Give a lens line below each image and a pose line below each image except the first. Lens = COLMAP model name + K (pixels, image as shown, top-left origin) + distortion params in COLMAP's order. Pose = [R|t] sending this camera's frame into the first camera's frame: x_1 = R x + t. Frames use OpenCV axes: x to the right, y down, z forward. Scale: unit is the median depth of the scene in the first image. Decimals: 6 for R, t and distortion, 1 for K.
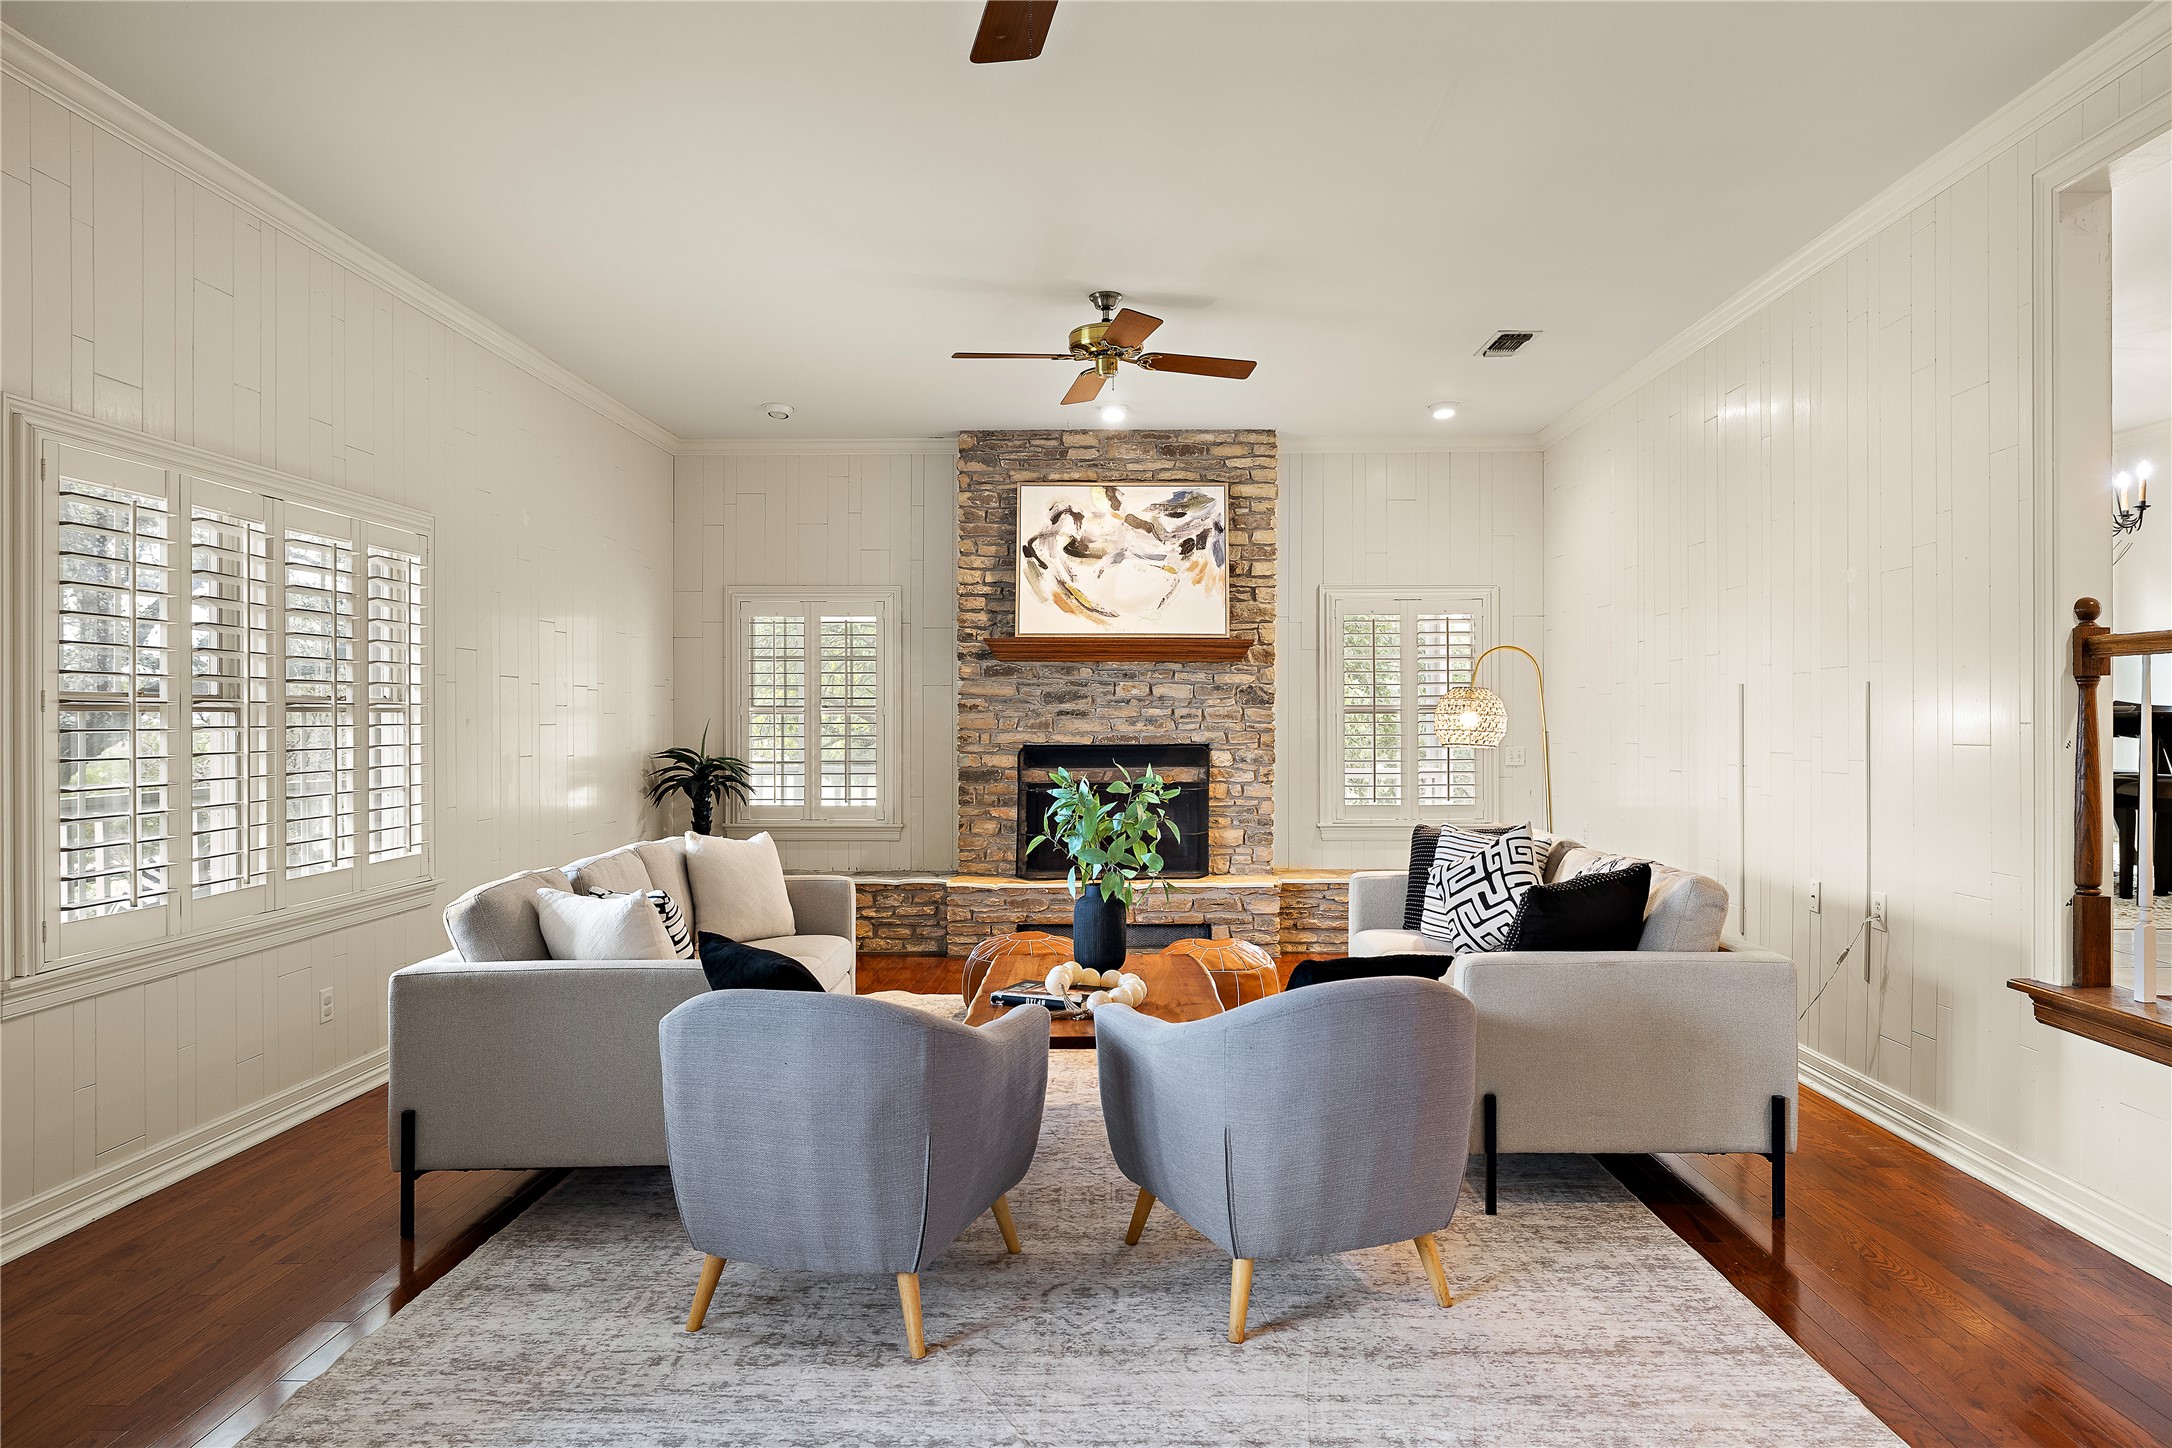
lens RADIAL K [[1320.1, 0, 1088.1], [0, 1320.1, 722.2], [0, 0, 1]] dist [0.003170, -0.001237]
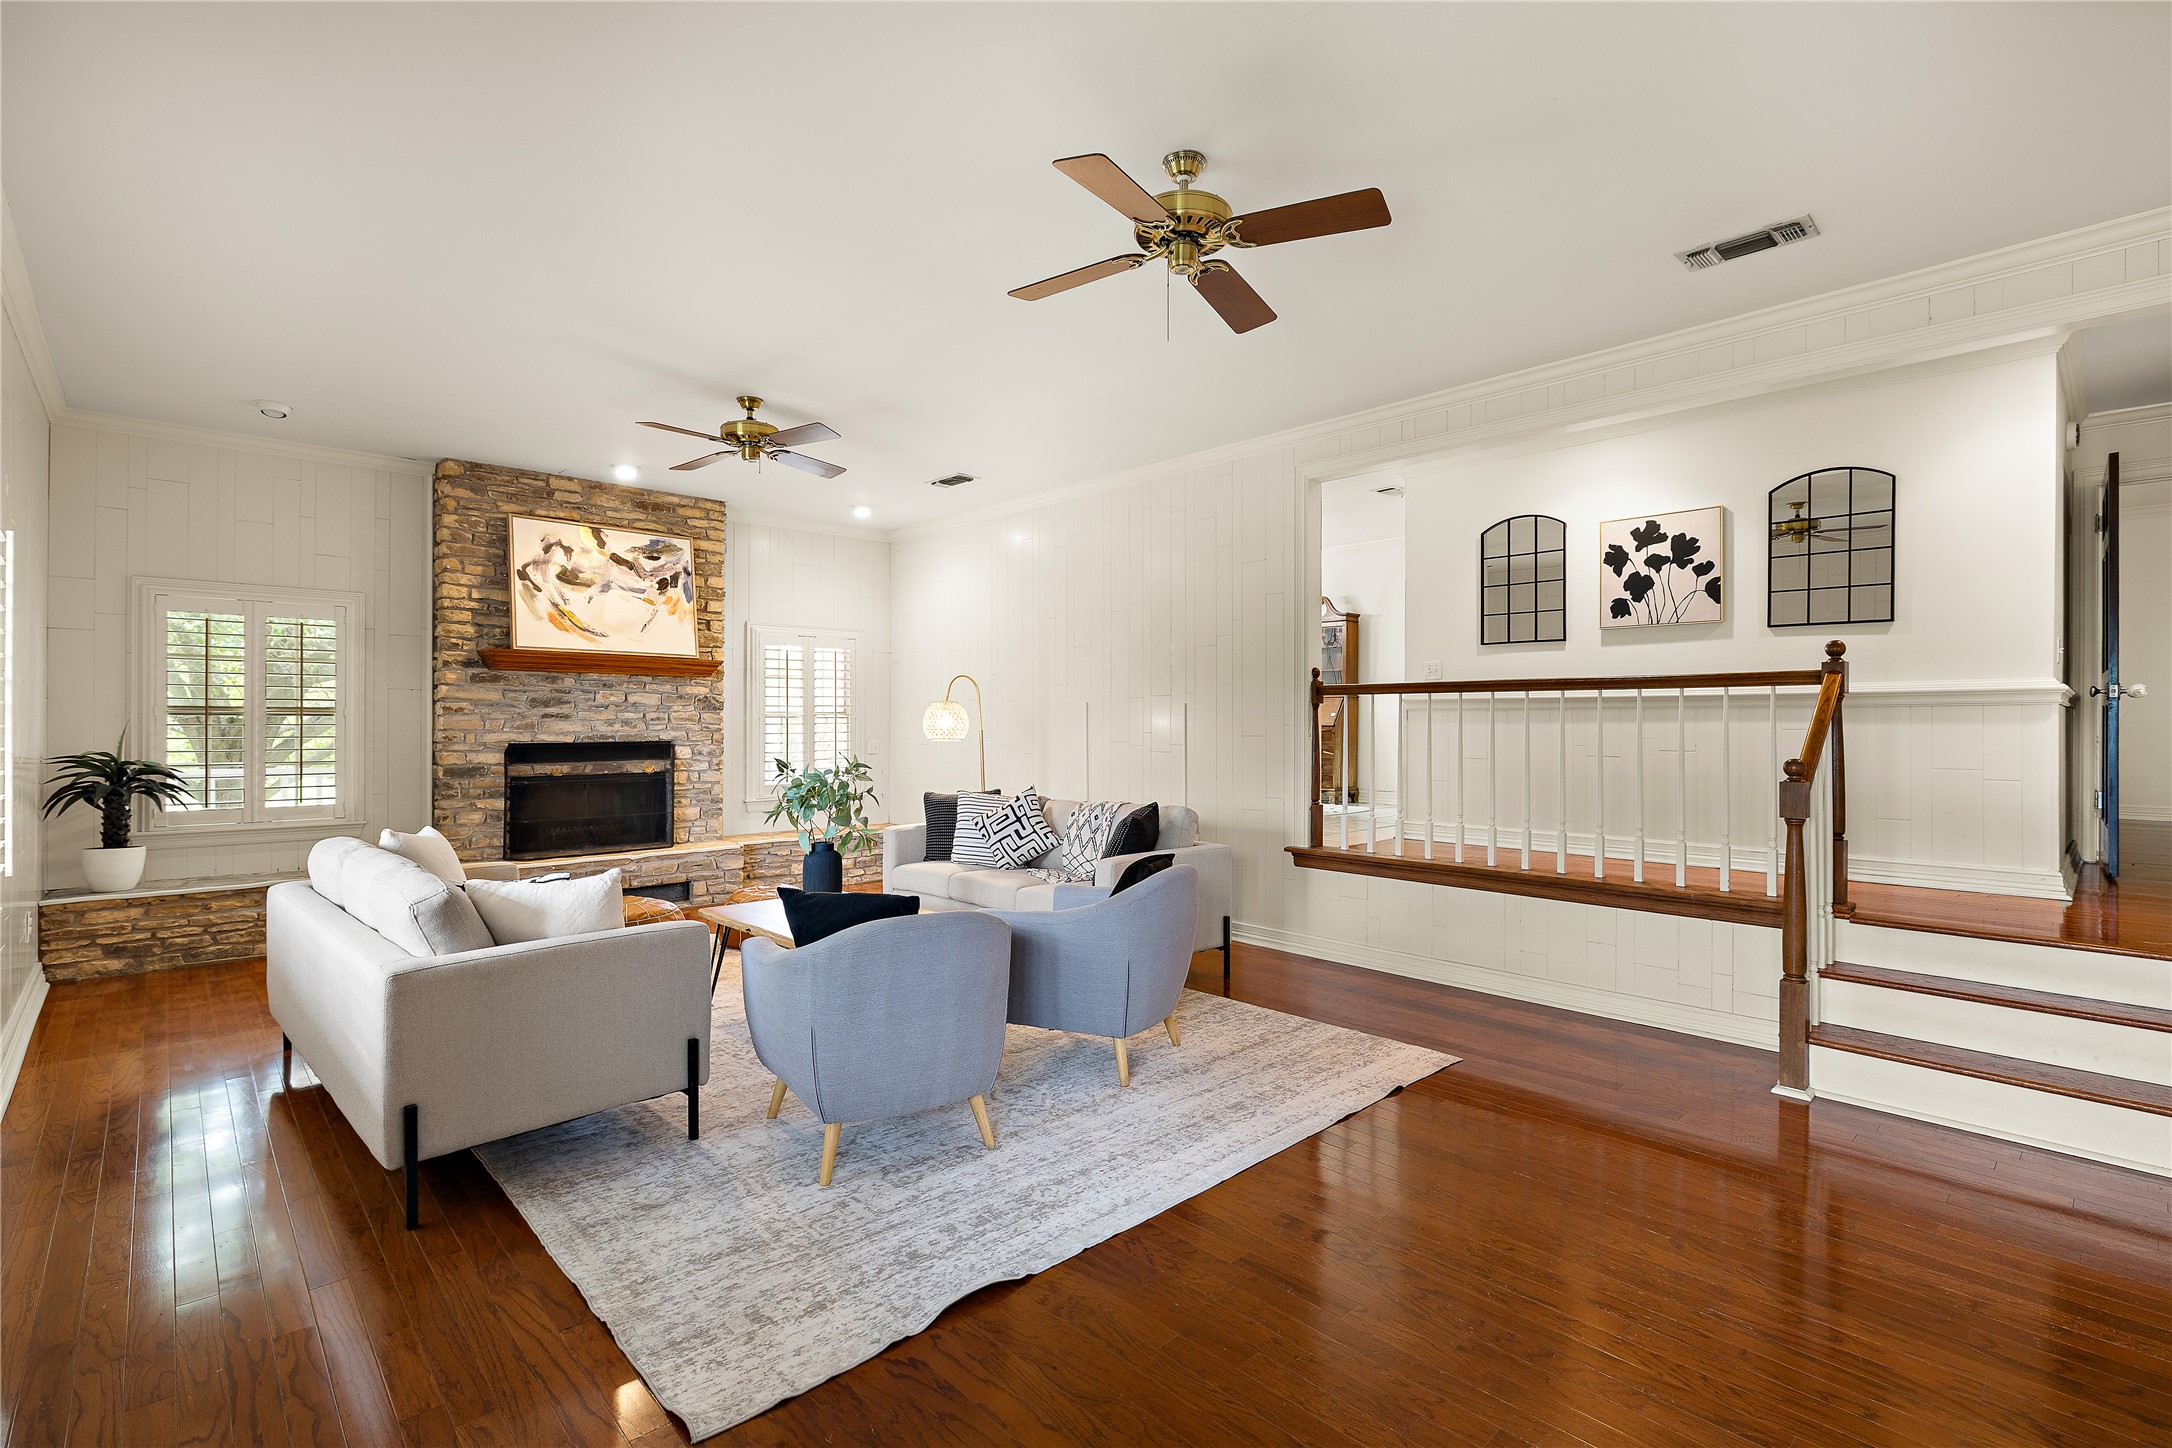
lens RADIAL K [[1003.7, 0, 1077.0], [0, 1003.7, 717.1], [0, 0, 1]] dist [-0.000661, 0.000229]
pose [[0.719694, 0.005398, 0.694270, -0.304400], [-0.001369, 0.999979, -0.006356, -0.000786], [-0.694290, 0.003624, 0.719686, 0.037319]]
